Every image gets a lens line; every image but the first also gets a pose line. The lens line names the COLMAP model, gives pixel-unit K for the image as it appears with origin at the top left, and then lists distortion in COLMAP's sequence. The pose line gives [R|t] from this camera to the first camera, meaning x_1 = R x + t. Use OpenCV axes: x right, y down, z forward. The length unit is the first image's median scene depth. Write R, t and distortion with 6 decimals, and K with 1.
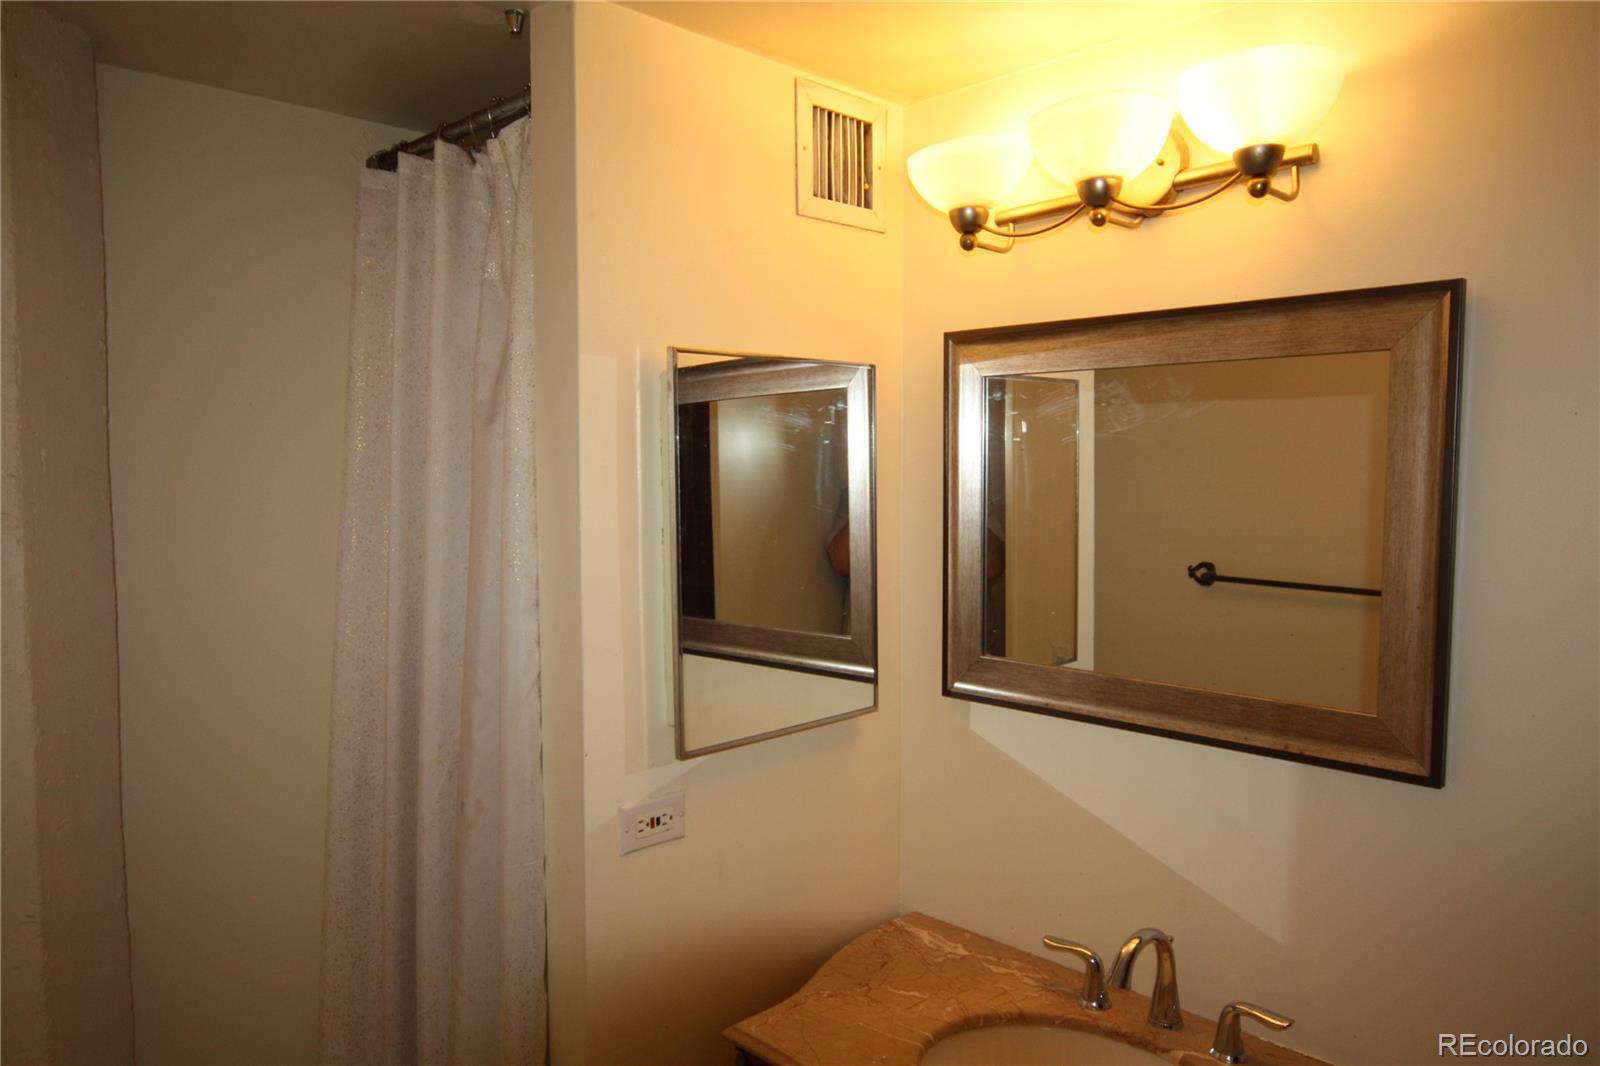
lens RADIAL K [[1078.6, 0, 804.1], [0, 1078.6, 554.6], [0, 0, 1]] dist [-0.012588, 0.000534]
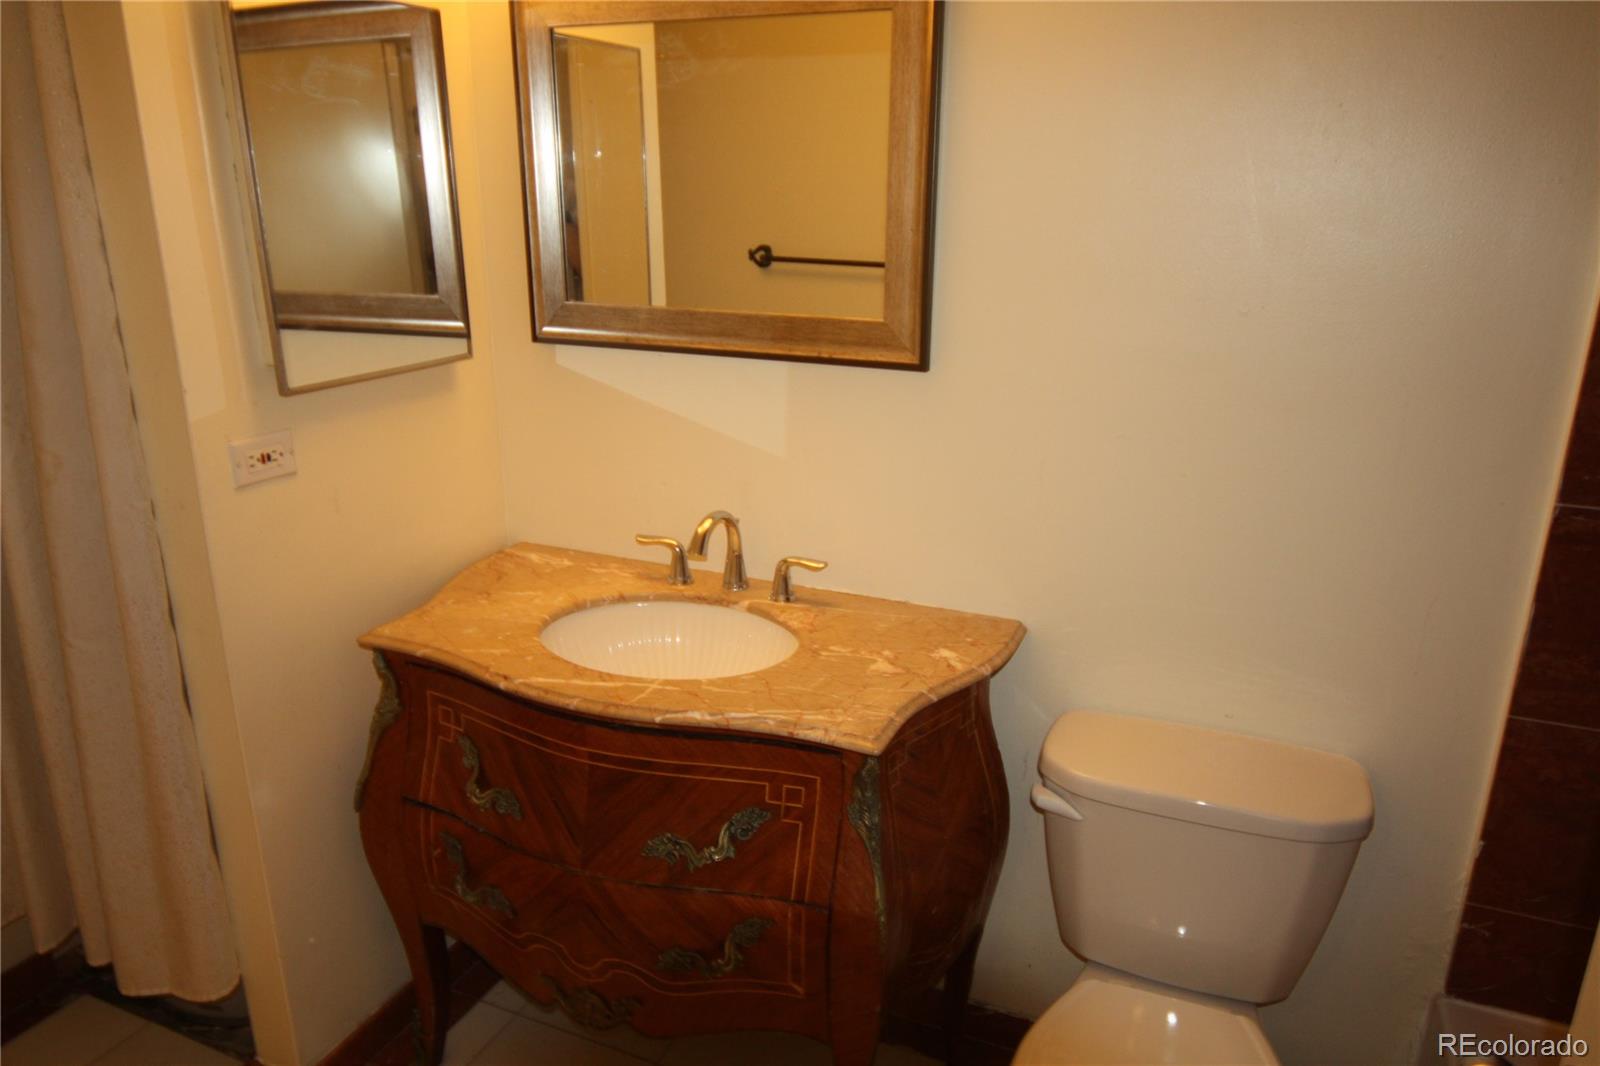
lens RADIAL K [[1064.1, 0, 800.0], [0, 1064.1, 533.0], [0, 0, 1]] dist [-0.024271, 0.009885]
pose [[0.927093, -0.107366, 0.359126, -0.031410], [0.019682, 0.970721, 0.239400, 0.076724], [-0.374315, -0.214878, 0.902062, -0.128549]]
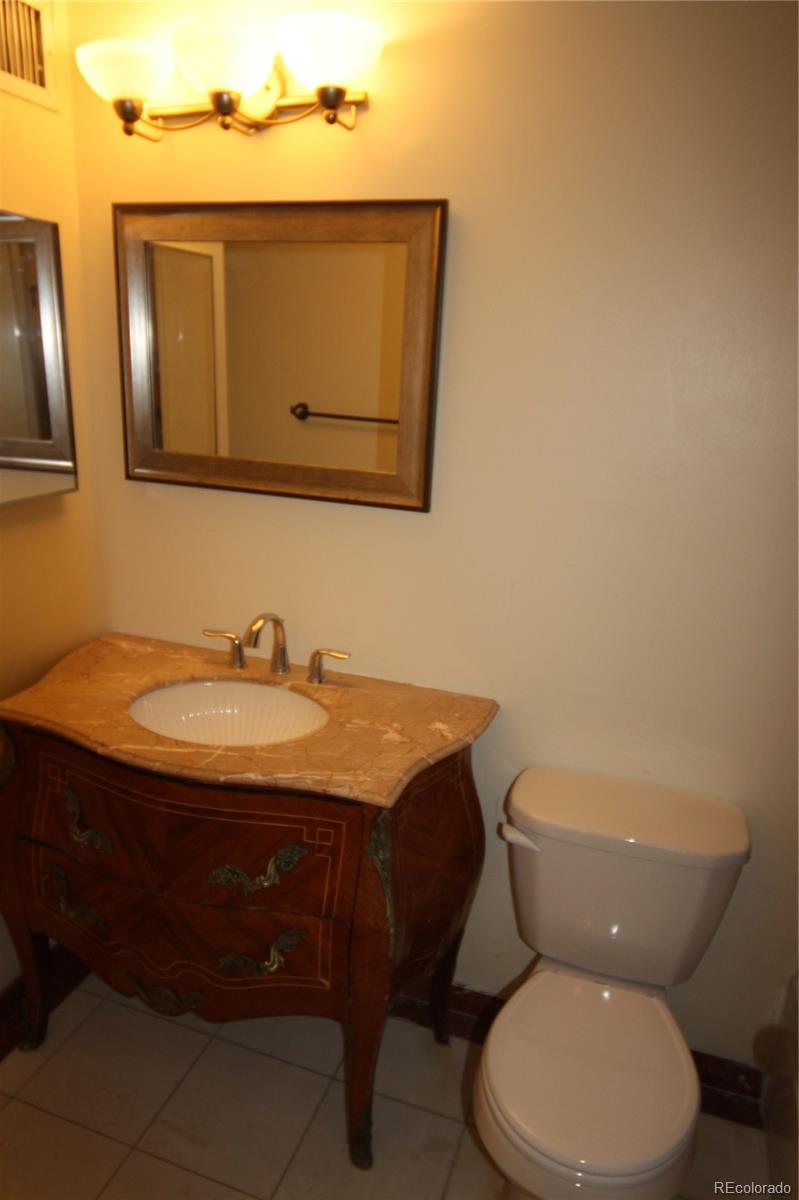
lens RADIAL K [[798.1, 0, 382.1], [0, 798.1, 605.1], [0, 0, 1]] dist [-0.024271, 0.009885]
pose [[0.899159, -0.089921, 0.428284, -0.036817], [-0.012470, 0.973000, 0.230467, 0.052561], [-0.437444, -0.212568, 0.873761, -0.111955]]
